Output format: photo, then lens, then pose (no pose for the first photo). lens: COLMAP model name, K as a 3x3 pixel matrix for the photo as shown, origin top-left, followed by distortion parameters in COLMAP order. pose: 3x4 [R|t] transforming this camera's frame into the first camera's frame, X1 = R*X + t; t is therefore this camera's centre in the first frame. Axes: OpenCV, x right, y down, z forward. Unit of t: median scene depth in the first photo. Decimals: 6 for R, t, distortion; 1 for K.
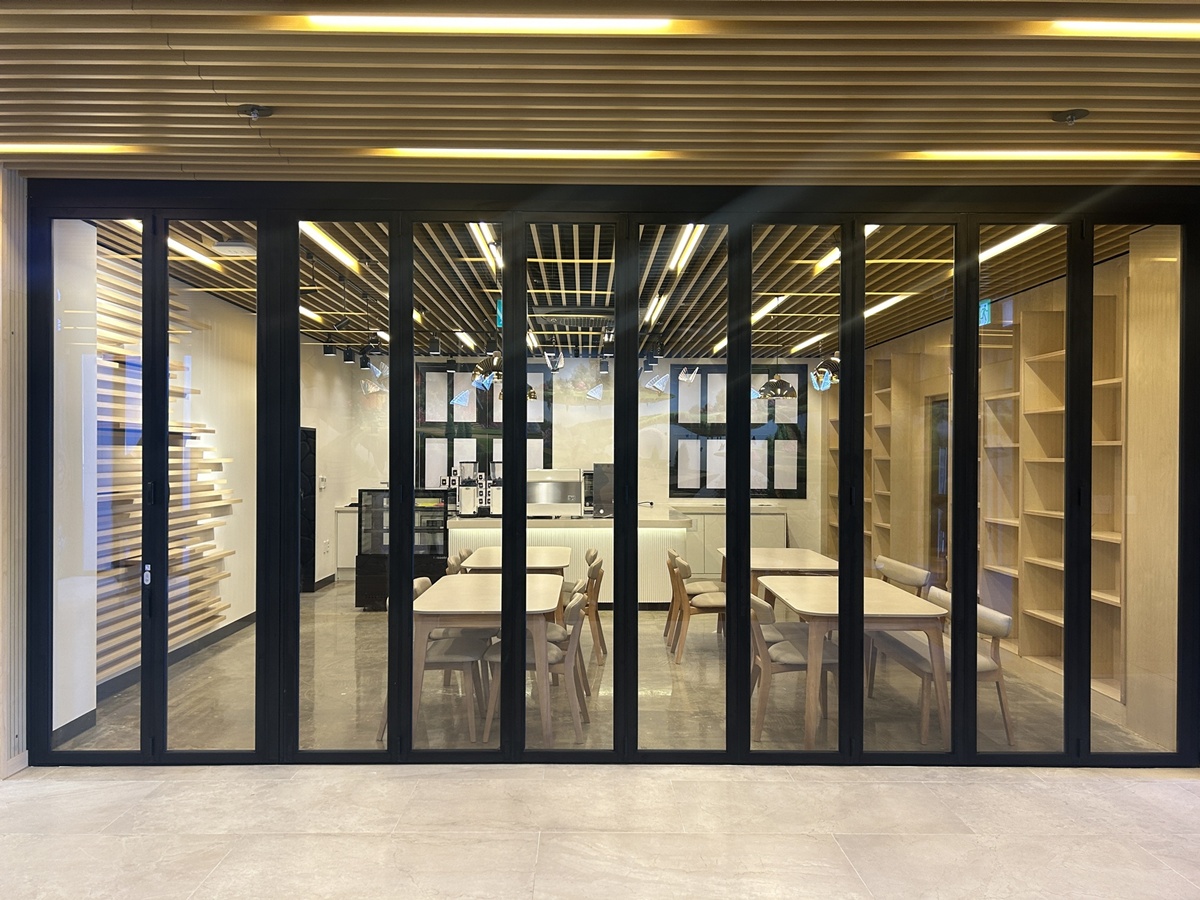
lens RADIAL K [[898.9, 0, 596.5], [0, 898.9, 451.2], [0, 0, 1]] dist [0.050260, -0.053373]
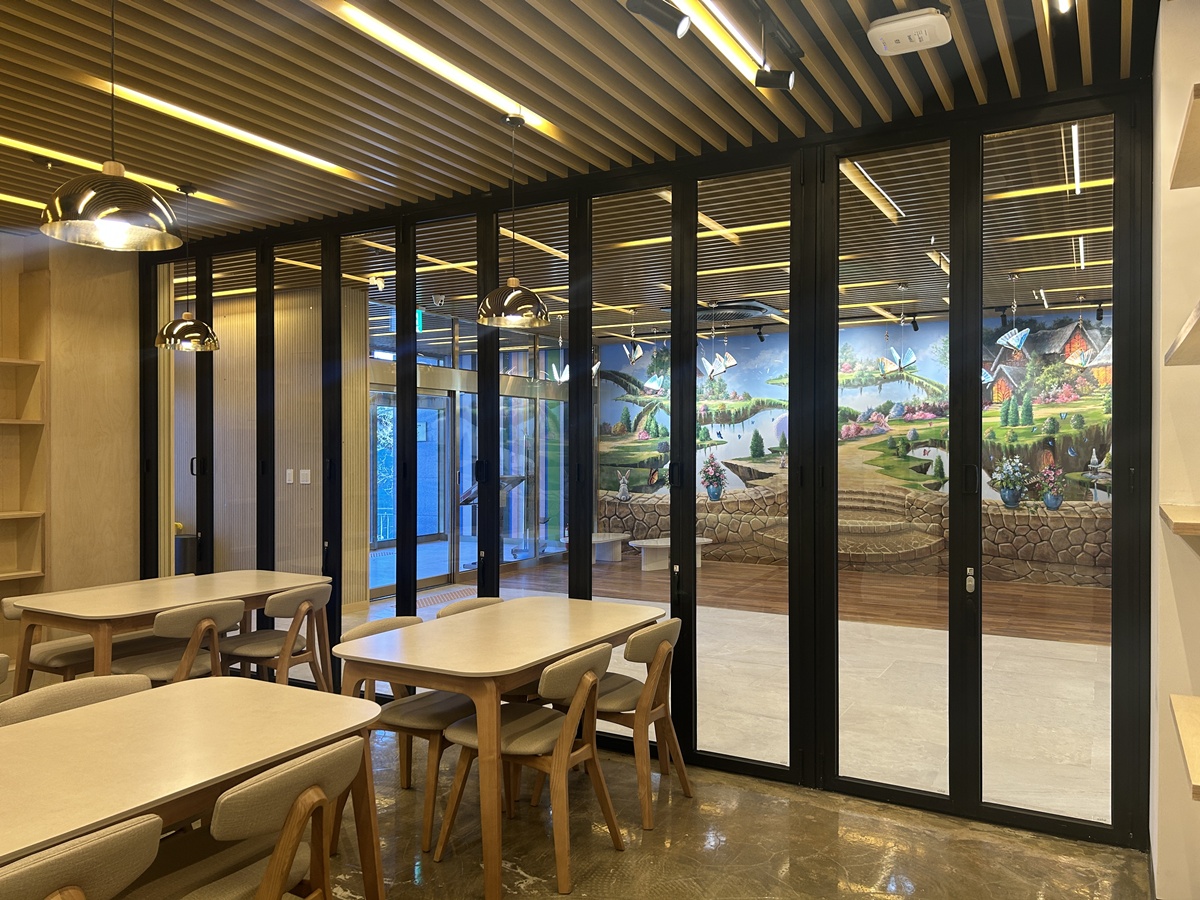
lens RADIAL K [[898.9, 0, 596.5], [0, 898.9, 451.2], [0, 0, 1]] dist [0.050260, -0.053373]
pose [[-0.863637, -0.006718, 0.504070, -0.552704], [-0.005223, 0.999977, 0.004378, 0.019218], [-0.504088, 0.001149, -0.863652, 1.685972]]
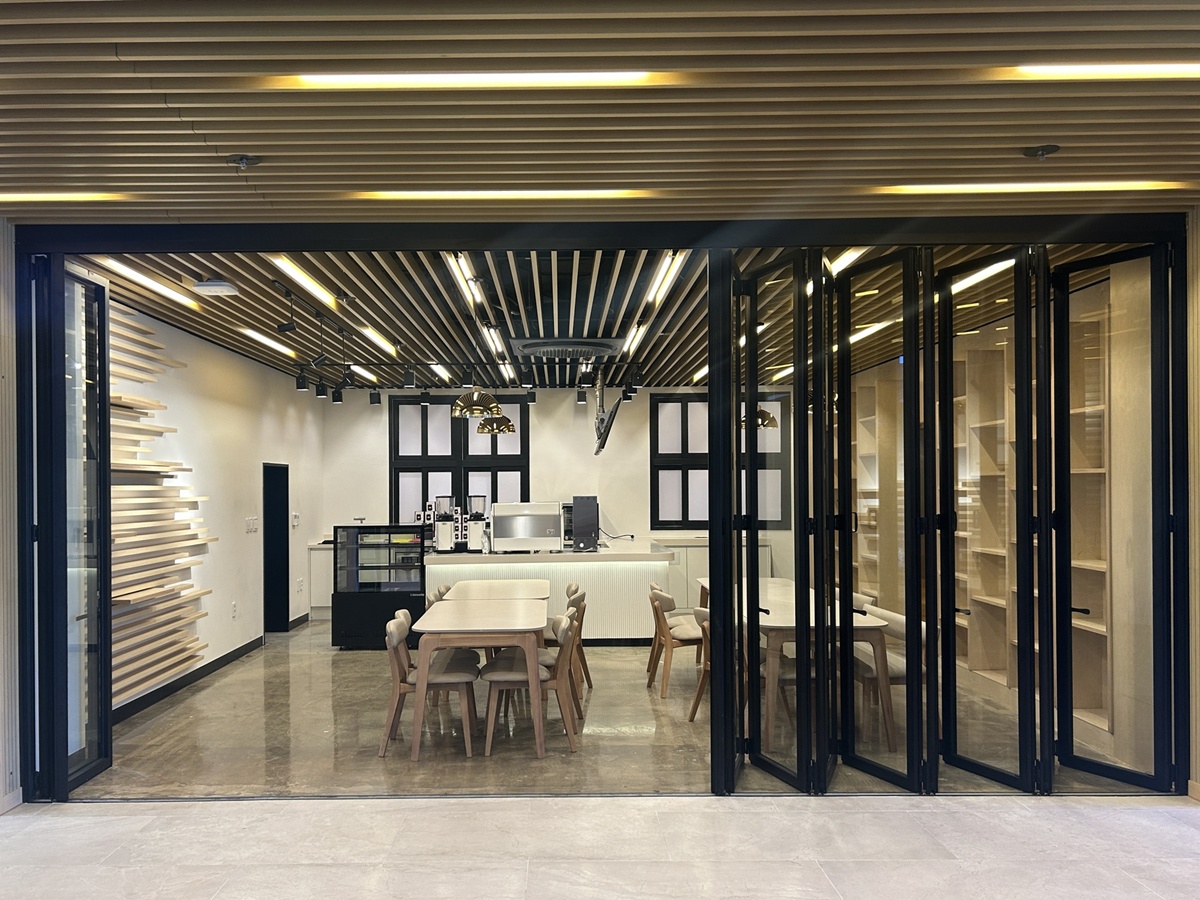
lens RADIAL K [[944.9, 0, 560.0], [0, 944.9, 480.8], [0, 0, 1]] dist [0.048834, -0.056620]
pose [[0.999825, -0.012887, -0.013540, -0.005011], [0.012864, 0.999916, -0.001804, -0.003145], [0.013562, 0.001629, 0.999907, -0.051510]]
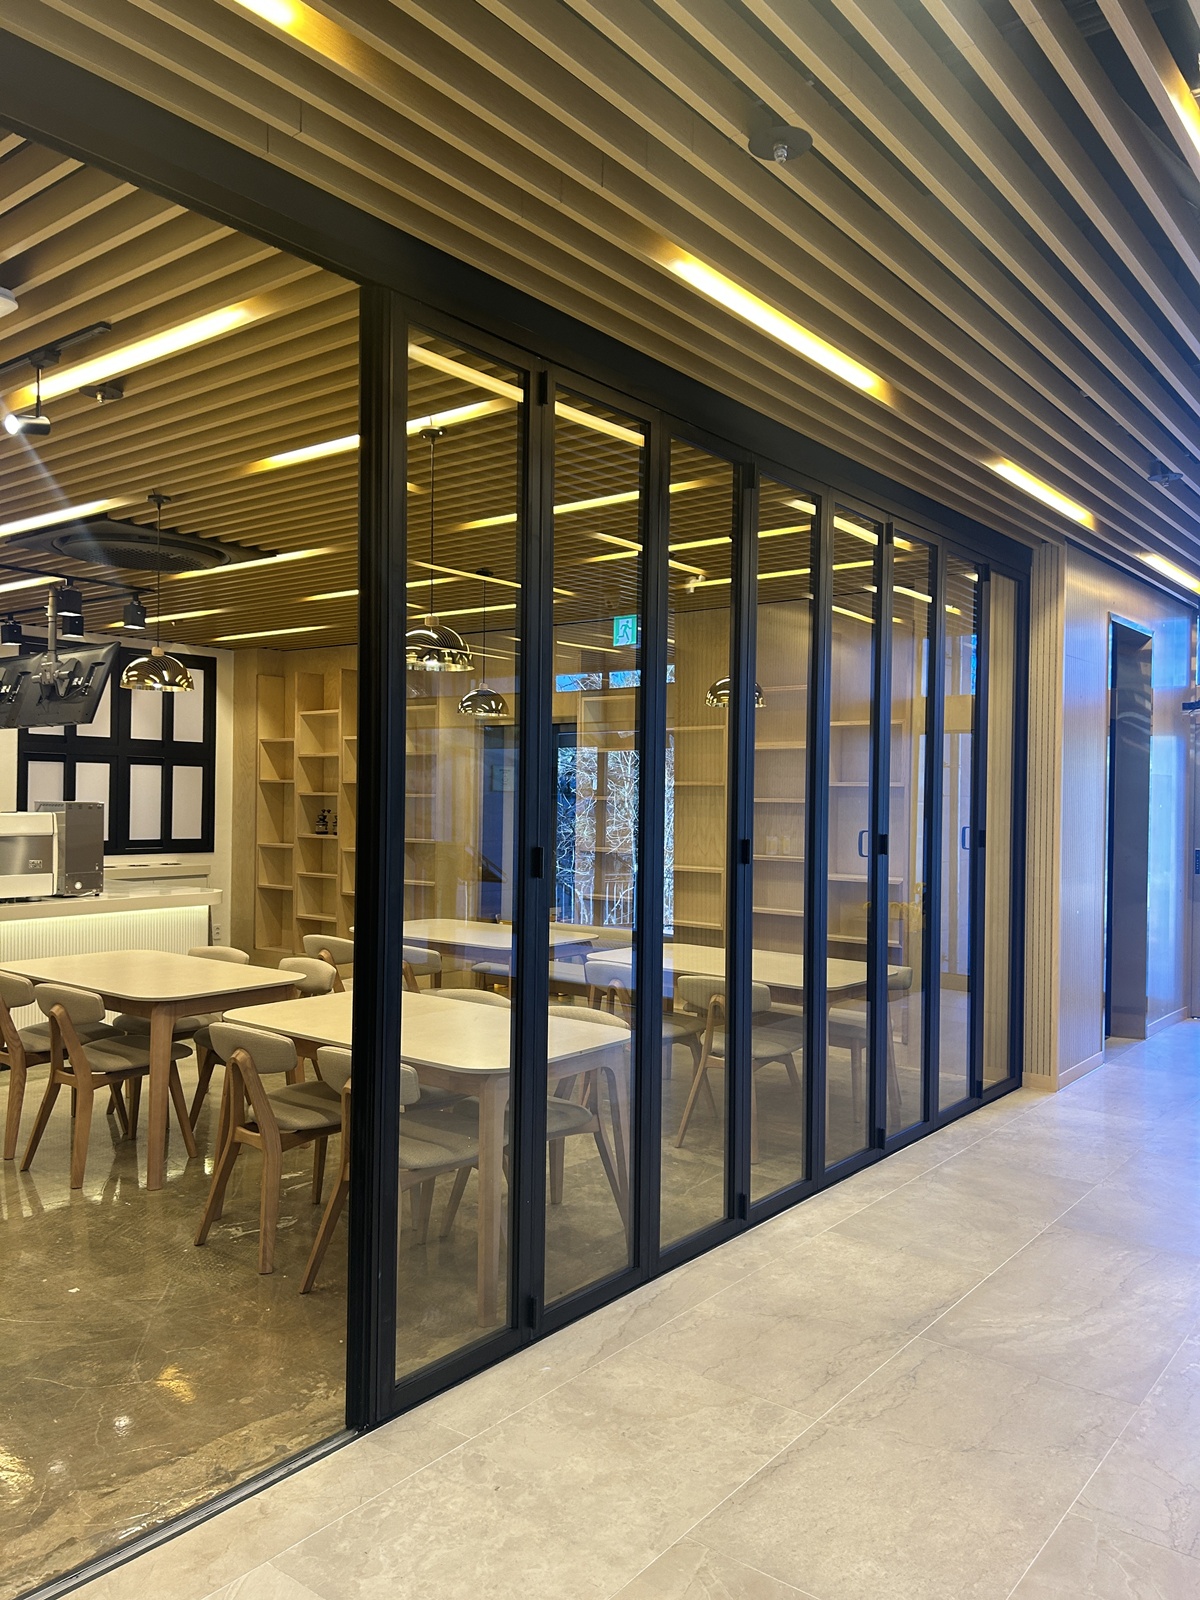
lens RADIAL K [[1198.6, 0, 594.6], [0, 1198.6, 800.8], [0, 0, 1]] dist [0.050260, -0.053373]
pose [[0.630151, -0.001541, 0.776471, -0.703678], [-0.011452, 0.999871, 0.011279, -0.000408], [-0.776388, -0.015999, 0.630052, 0.456353]]
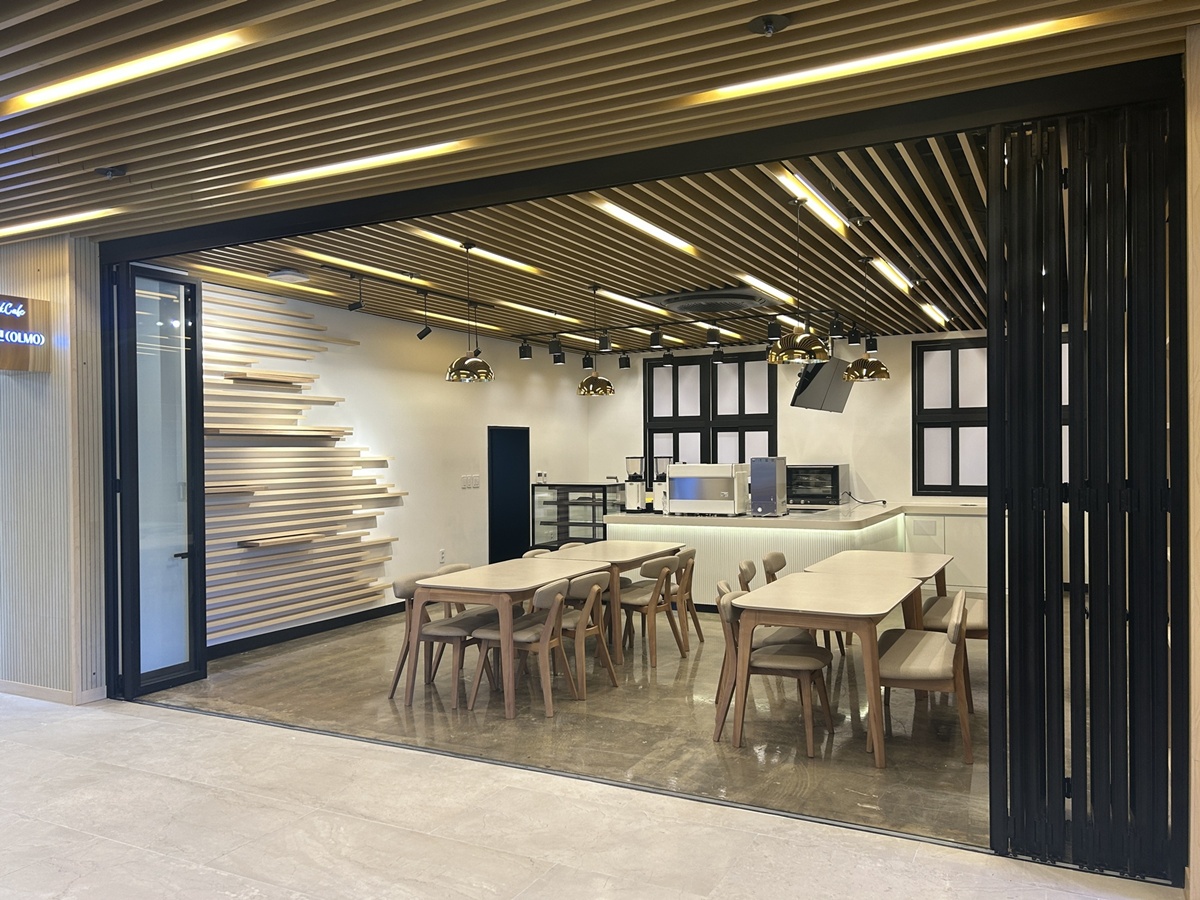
lens RADIAL K [[922.8, 0, 597.1], [0, 922.8, 456.0], [0, 0, 1]] dist [0.051534, -0.061819]
pose [[0.882930, -0.009442, -0.469410, 0.554221], [0.015364, 0.999843, 0.008787, 0.001842], [0.469253, -0.014970, 0.882937, 0.146862]]
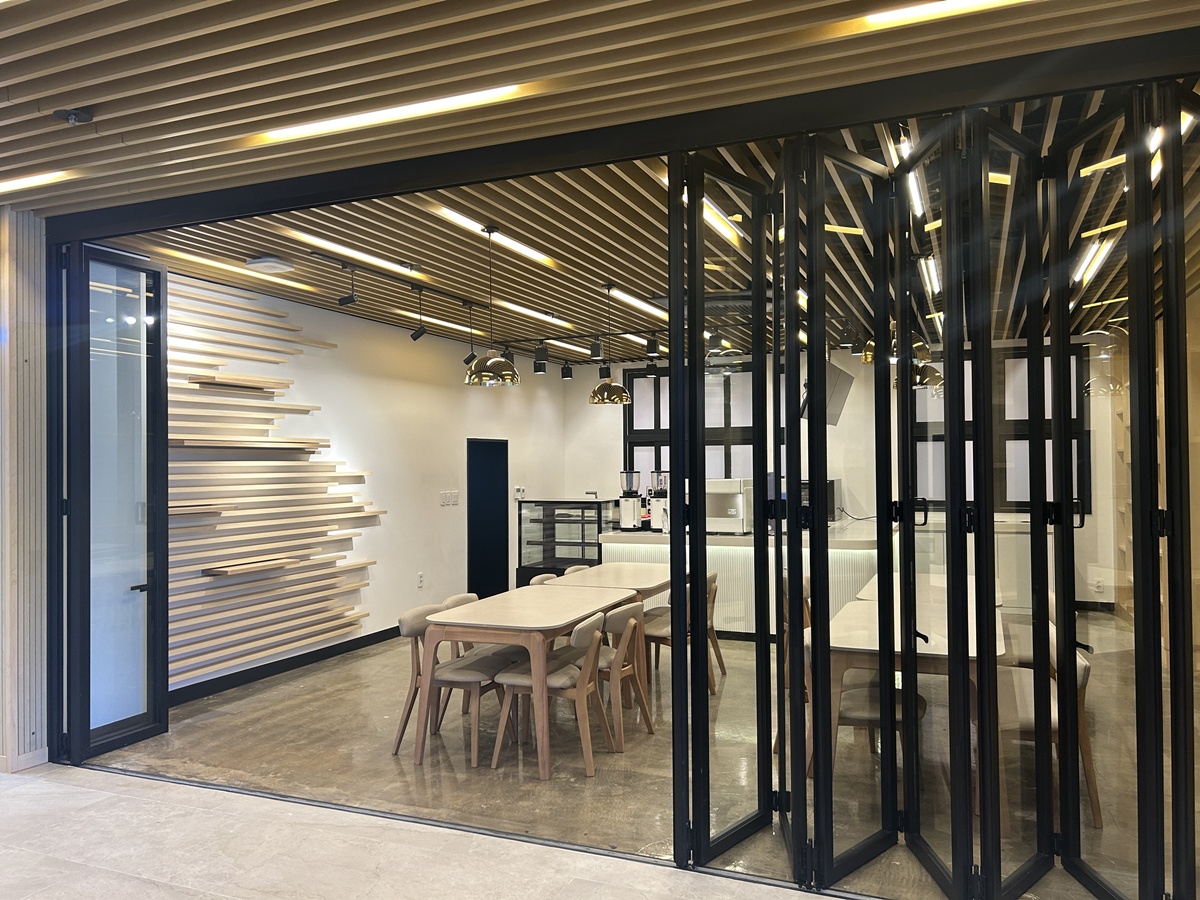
lens RADIAL K [[898.9, 0, 596.5], [0, 898.9, 451.2], [0, 0, 1]] dist [0.050260, -0.053373]
pose [[0.916723, -0.018384, -0.399100, 0.366631], [0.015289, 0.999823, -0.010939, 0.000232], [0.399231, 0.003926, 0.916842, 0.243618]]
